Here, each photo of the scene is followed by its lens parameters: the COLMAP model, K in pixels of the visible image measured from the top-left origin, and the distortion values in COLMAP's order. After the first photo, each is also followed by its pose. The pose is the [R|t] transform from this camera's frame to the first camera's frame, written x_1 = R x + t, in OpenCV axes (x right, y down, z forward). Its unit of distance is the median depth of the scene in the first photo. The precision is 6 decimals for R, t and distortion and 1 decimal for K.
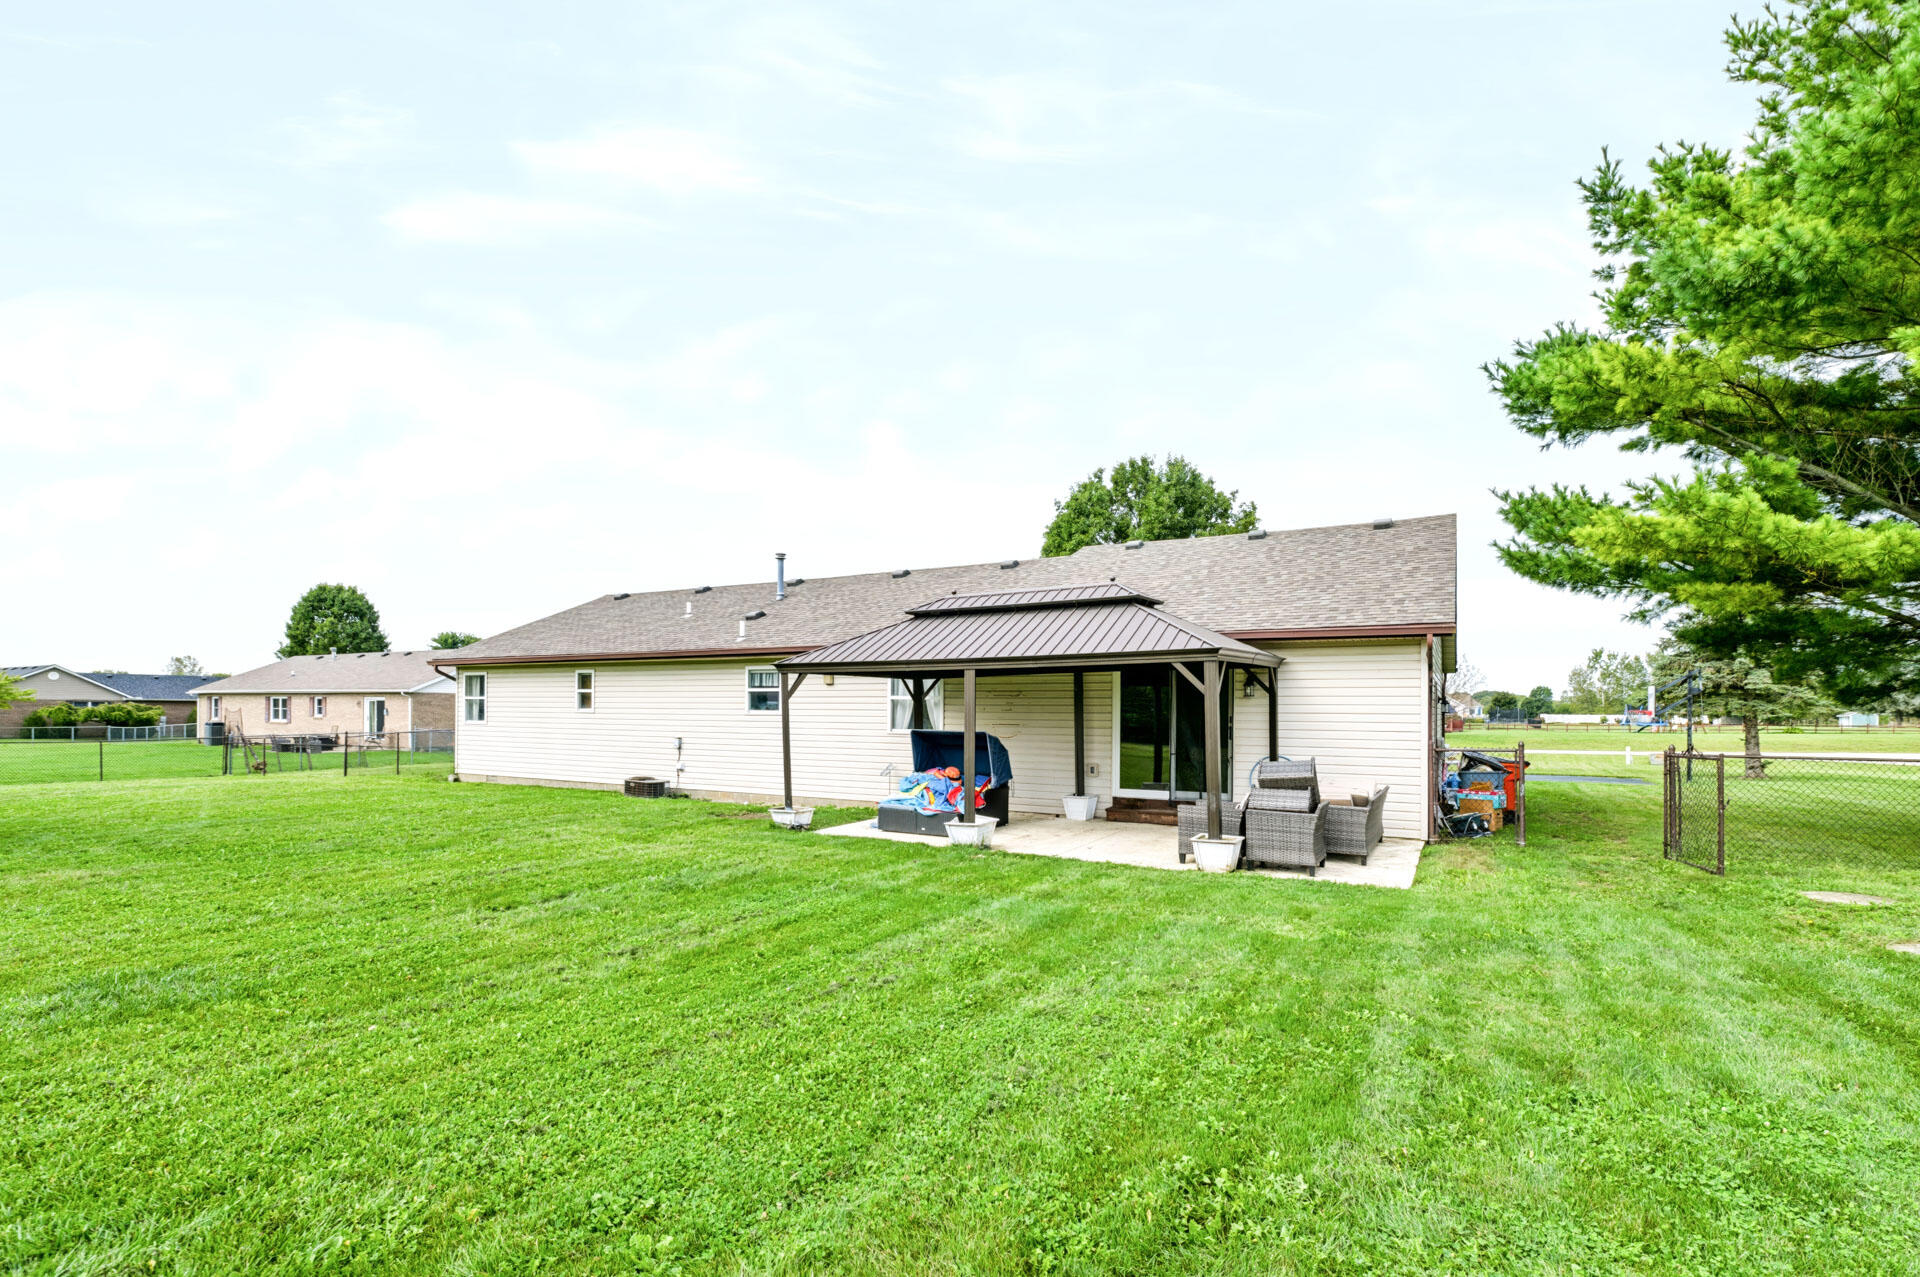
lens RADIAL K [[902.3, 0, 954.3], [0, 902.3, 680.3], [0, 0, 1]] dist [0.000969, -0.000839]
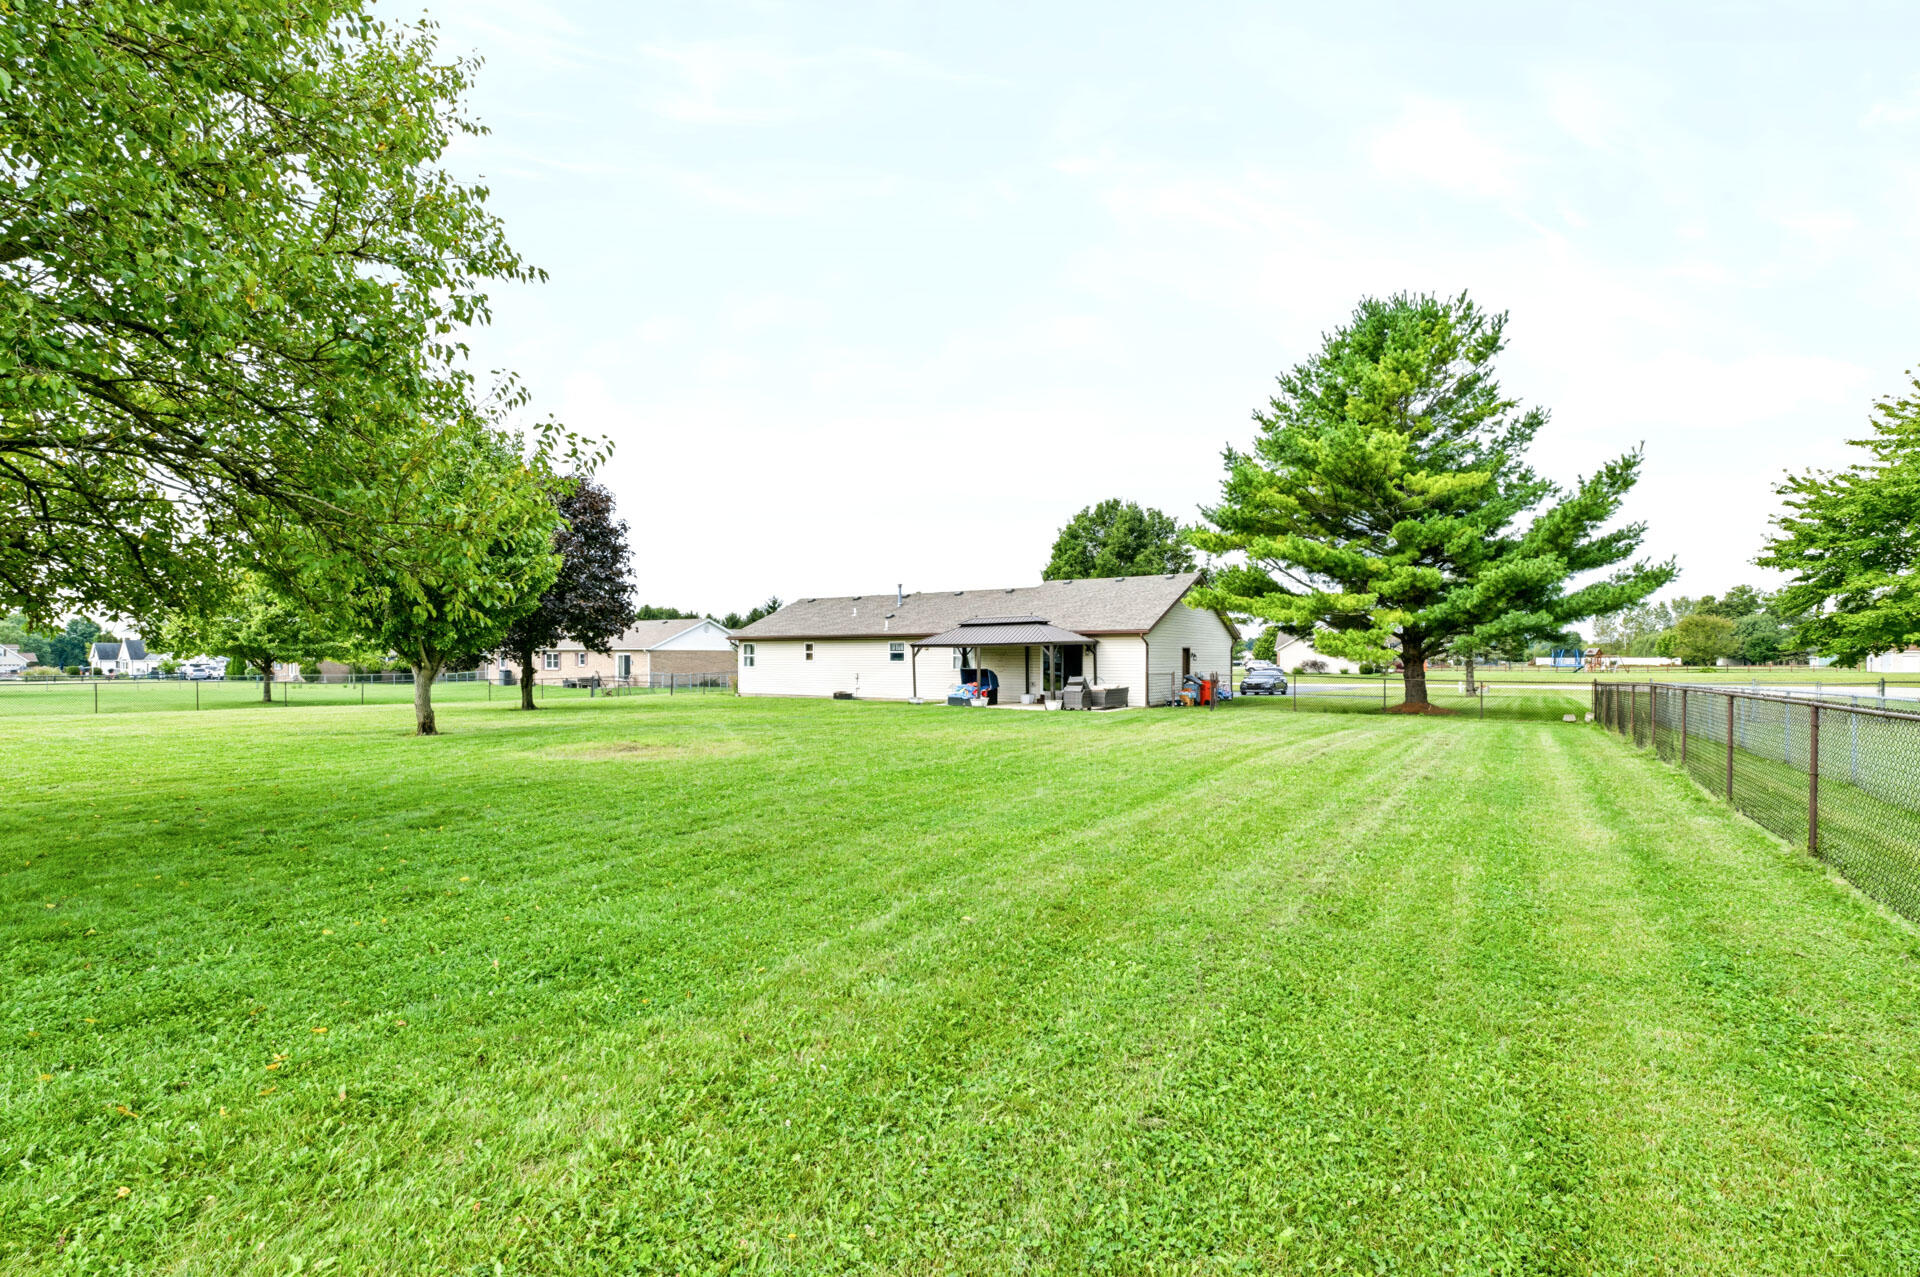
lens RADIAL K [[891.4, 0, 955.2], [0, 891.4, 707.7], [0, 0, 1]] dist [-0.002066, -0.000014]
pose [[0.997409, -0.002459, -0.071891, 0.072710], [0.008898, 0.995957, 0.089392, -0.038650], [0.071380, -0.089800, 0.993399, -0.967493]]
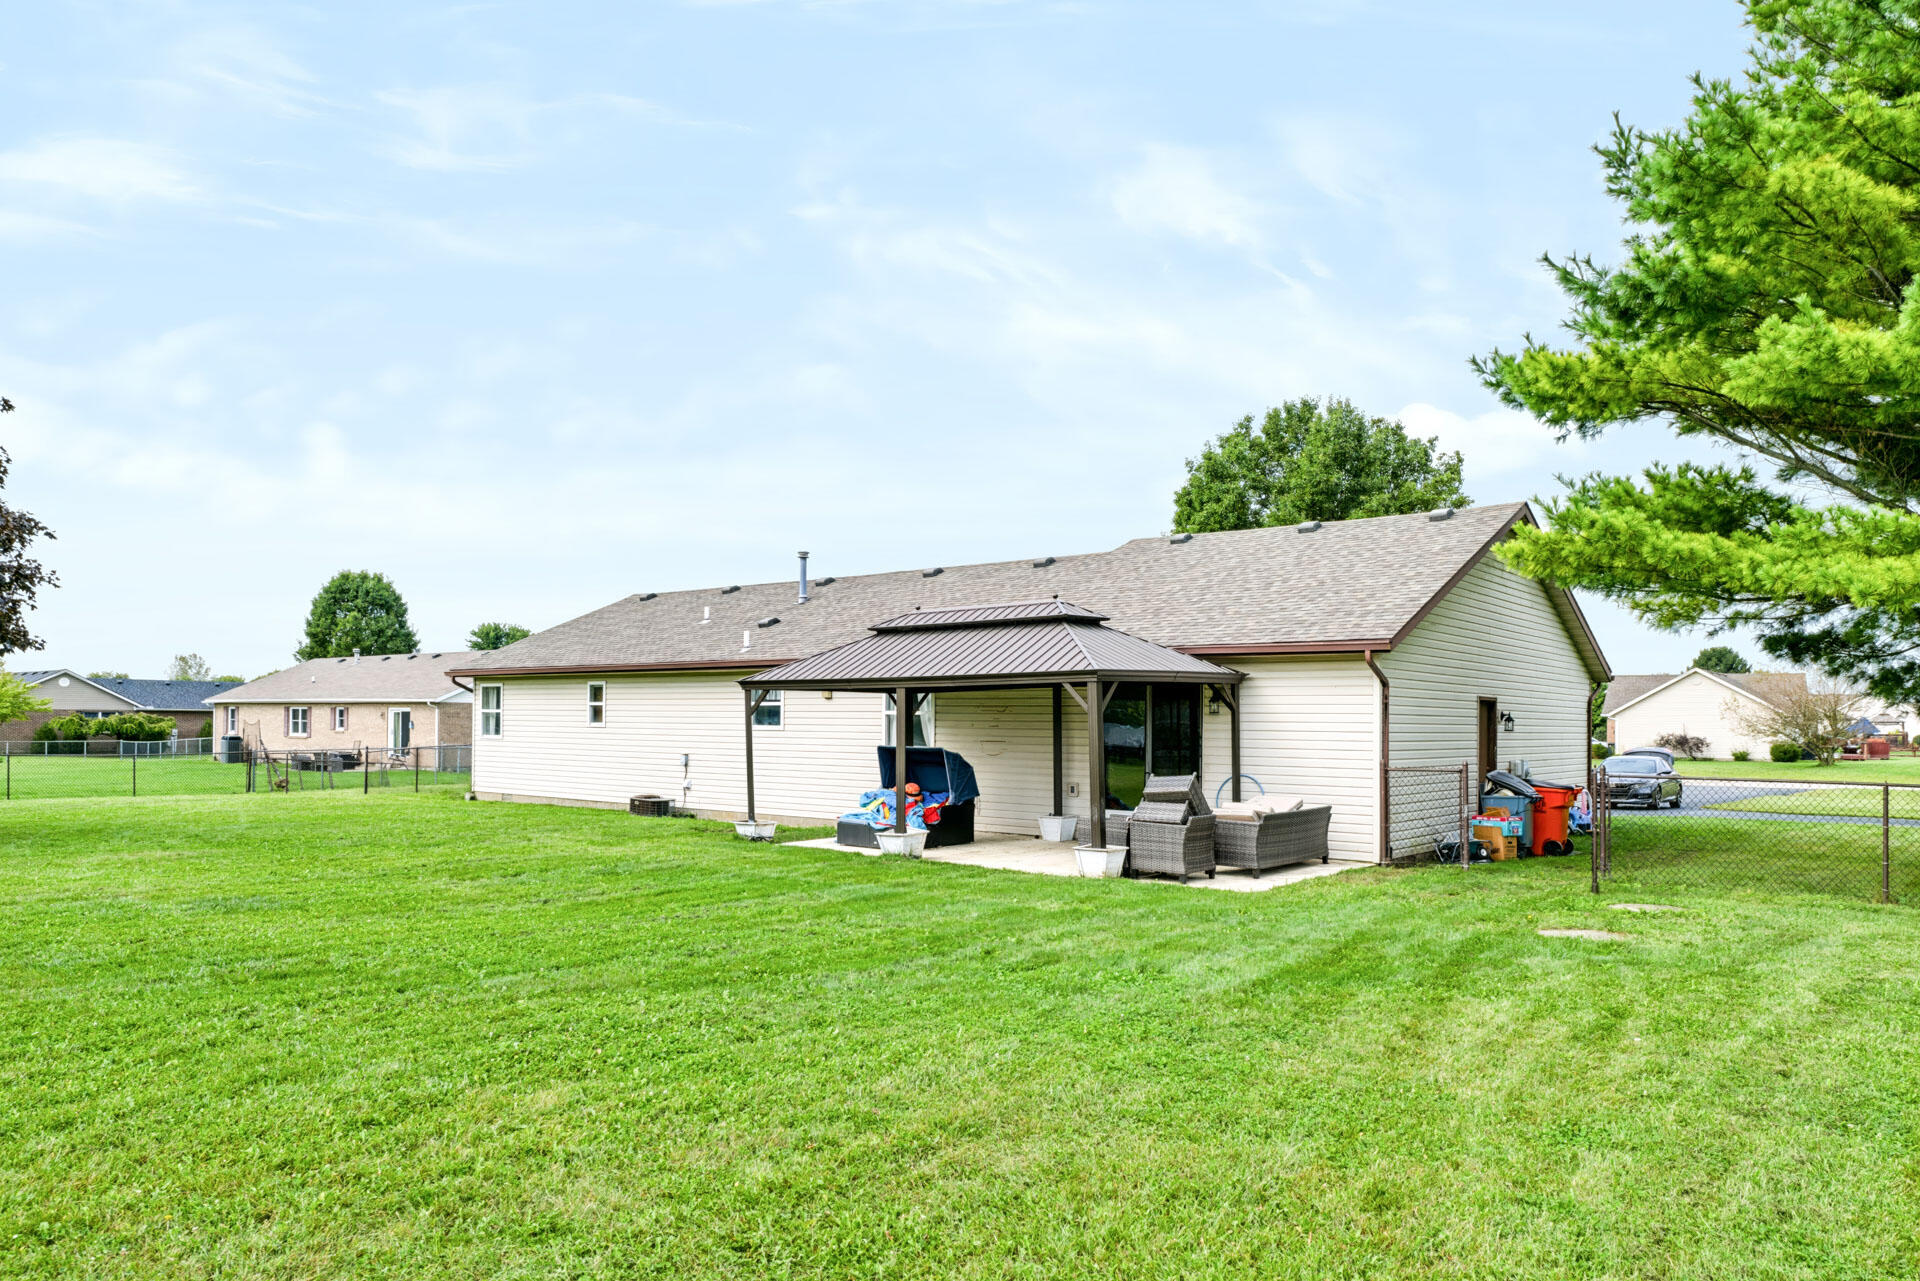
lens RADIAL K [[1290.1, 0, 961.6], [0, 1290.1, 721.8], [0, 0, 1]] dist [-0.005169, 0.005054]
pose [[0.986751, 0.002998, -0.162212, 0.164833], [0.002087, 0.999512, 0.031168, -0.009709], [0.162226, -0.031094, 0.986264, -0.234113]]
